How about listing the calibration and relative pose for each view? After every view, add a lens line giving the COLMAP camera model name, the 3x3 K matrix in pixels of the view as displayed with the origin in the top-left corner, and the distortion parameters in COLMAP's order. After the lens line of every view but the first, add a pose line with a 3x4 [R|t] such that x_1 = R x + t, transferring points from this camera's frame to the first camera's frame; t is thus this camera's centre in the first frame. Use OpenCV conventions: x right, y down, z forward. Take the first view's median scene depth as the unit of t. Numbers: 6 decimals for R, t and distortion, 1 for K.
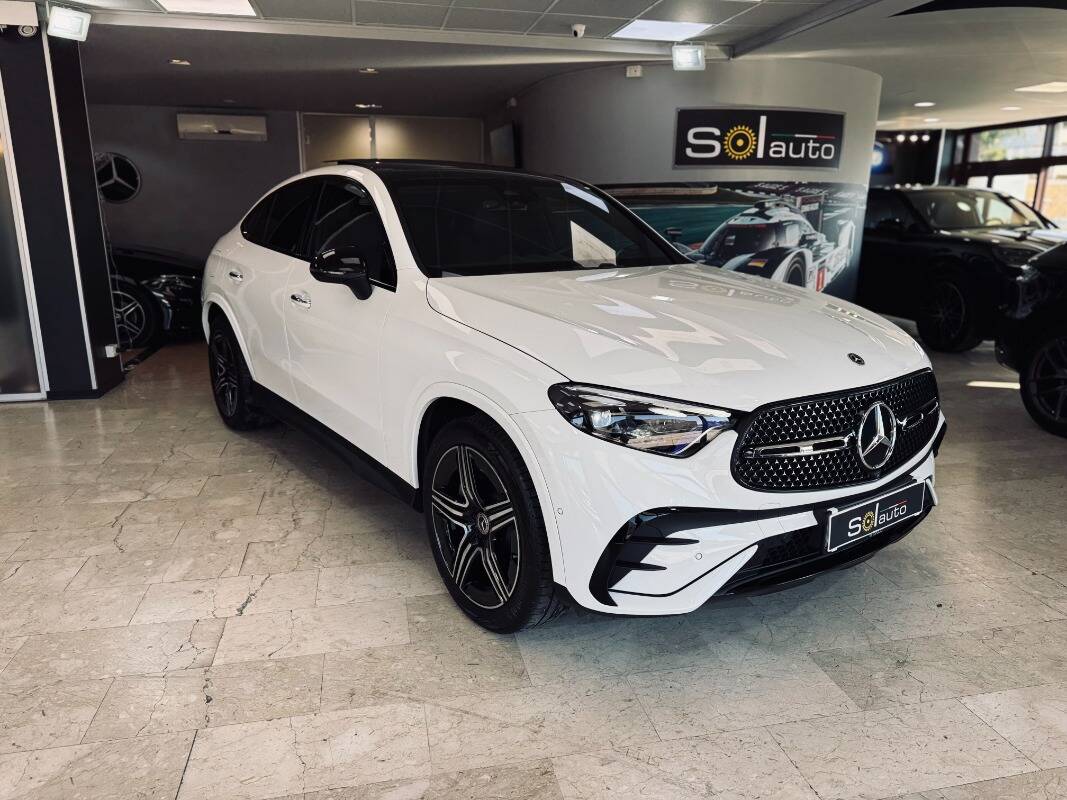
lens RADIAL K [[748.2, 0, 540.6], [0, 748.2, 400.5], [0, 0, 1]] dist [0.021764, -0.021280]
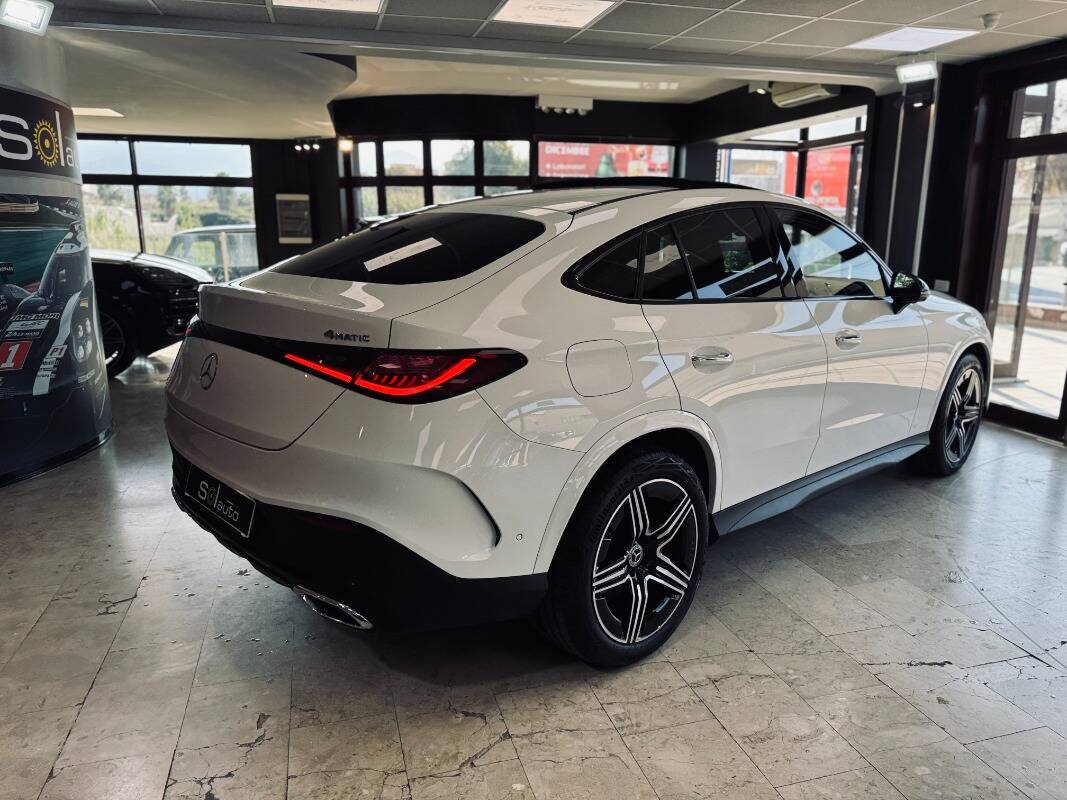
lens RADIAL K [[751.1, 0, 533.5], [0, 751.1, 400.0], [0, 0, 1]] dist [-0.020977, -0.001510]
pose [[-0.042879, -0.223988, 0.973648, -0.512596], [0.248394, 0.941554, 0.227543, -0.155518], [-0.967710, 0.251605, 0.015265, 0.594302]]
